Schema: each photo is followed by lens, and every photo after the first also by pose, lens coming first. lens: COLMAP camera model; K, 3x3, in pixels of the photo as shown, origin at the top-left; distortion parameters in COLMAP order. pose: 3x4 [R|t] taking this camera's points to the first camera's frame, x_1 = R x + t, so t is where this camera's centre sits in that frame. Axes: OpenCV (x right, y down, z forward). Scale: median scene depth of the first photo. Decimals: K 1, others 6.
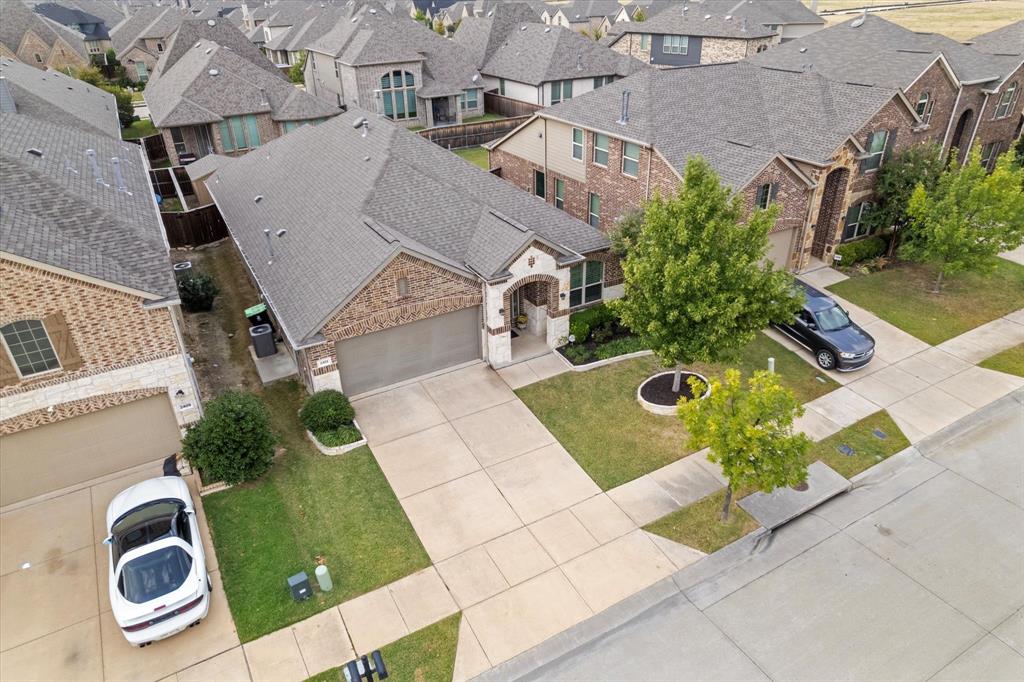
lens RADIAL K [[628.5, 0, 512.7], [0, 628.5, 342.8], [0, 0, 1]] dist [-0.001394, 0.001101]
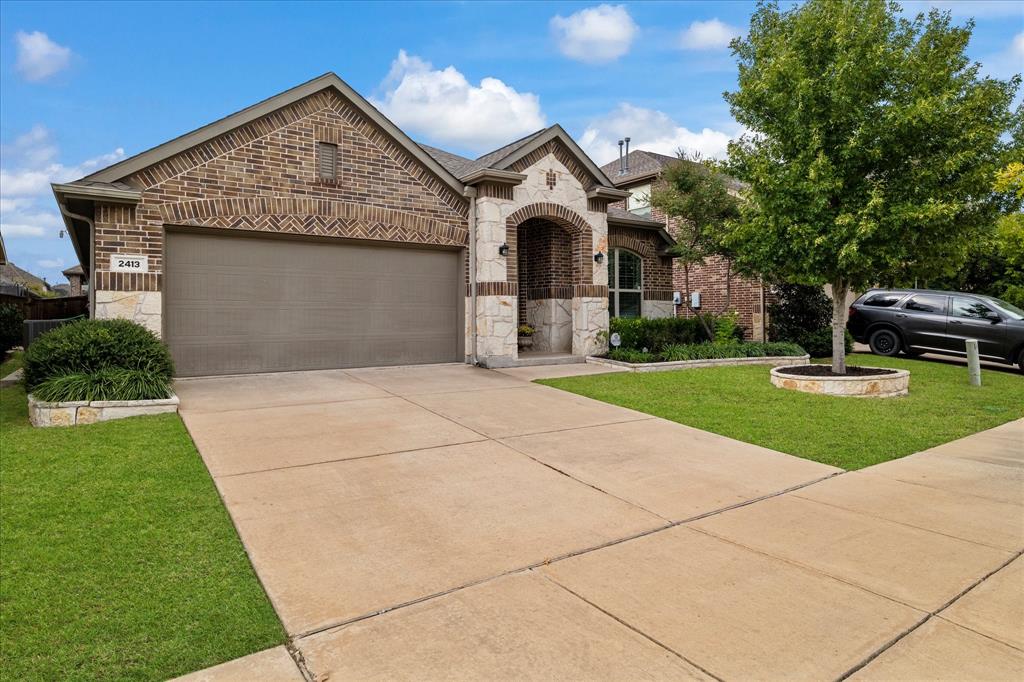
lens RADIAL K [[564.2, 0, 511.5], [0, 564.2, 330.8], [0, 0, 1]] dist [0.007215, 0.001095]
pose [[0.995100, 0.014798, 0.097757, -0.058872], [0.035616, 0.868702, -0.494054, 0.264417], [-0.092233, 0.495115, 0.863918, 0.594973]]
